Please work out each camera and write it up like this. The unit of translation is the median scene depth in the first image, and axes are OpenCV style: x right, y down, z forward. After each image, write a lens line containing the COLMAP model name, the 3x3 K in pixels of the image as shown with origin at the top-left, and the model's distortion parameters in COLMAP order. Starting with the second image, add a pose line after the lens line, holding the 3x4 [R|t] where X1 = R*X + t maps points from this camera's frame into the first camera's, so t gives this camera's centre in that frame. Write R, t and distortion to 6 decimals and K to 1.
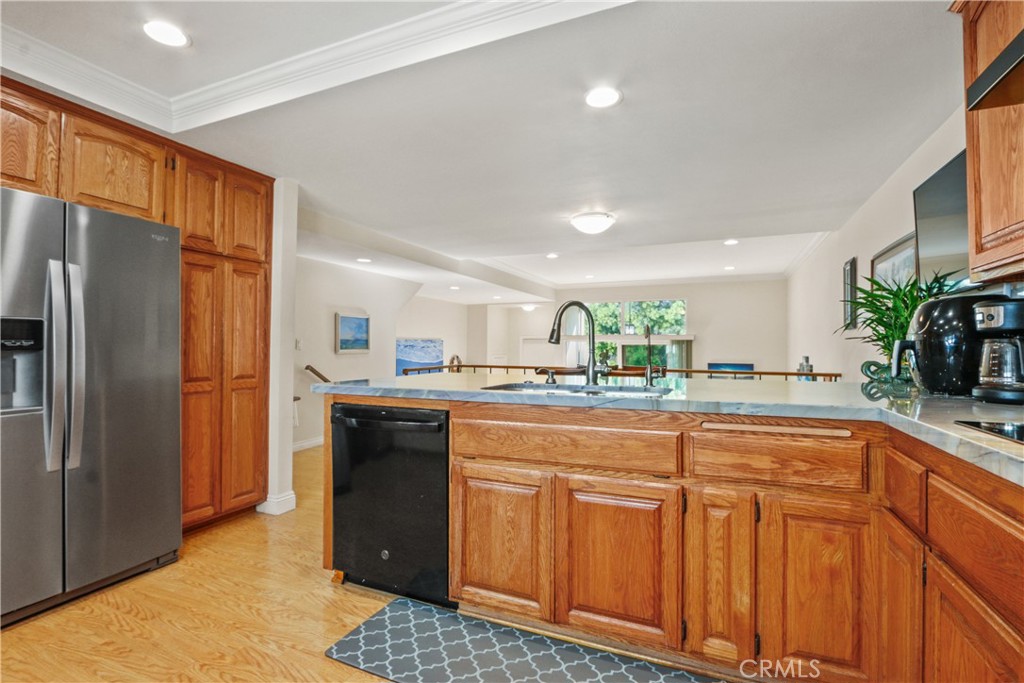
lens RADIAL K [[477.0, 0, 512.0], [0, 477.0, 341.5], [0, 0, 1]] dist [-0.019314, 0.000214]
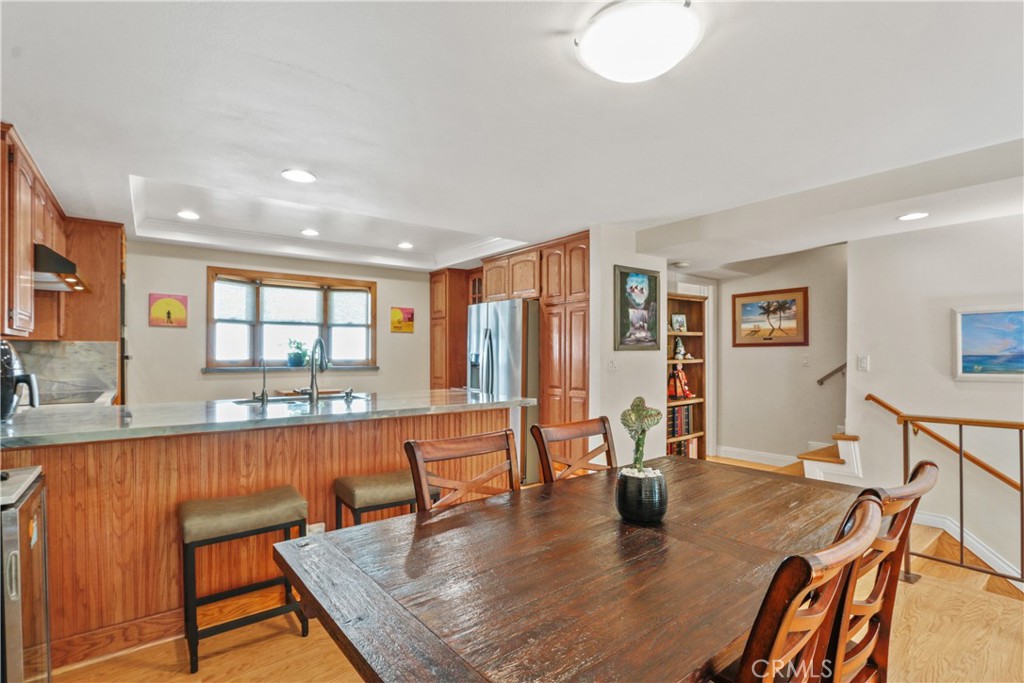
lens RADIAL K [[477.0, 0, 512.0], [0, 477.0, 341.5], [0, 0, 1]] dist [-0.019314, 0.000214]
pose [[-0.466772, -0.024046, -0.884051, 0.388382], [0.011299, 0.999387, -0.033149, -0.008772], [0.884305, -0.025462, -0.466214, 0.793990]]
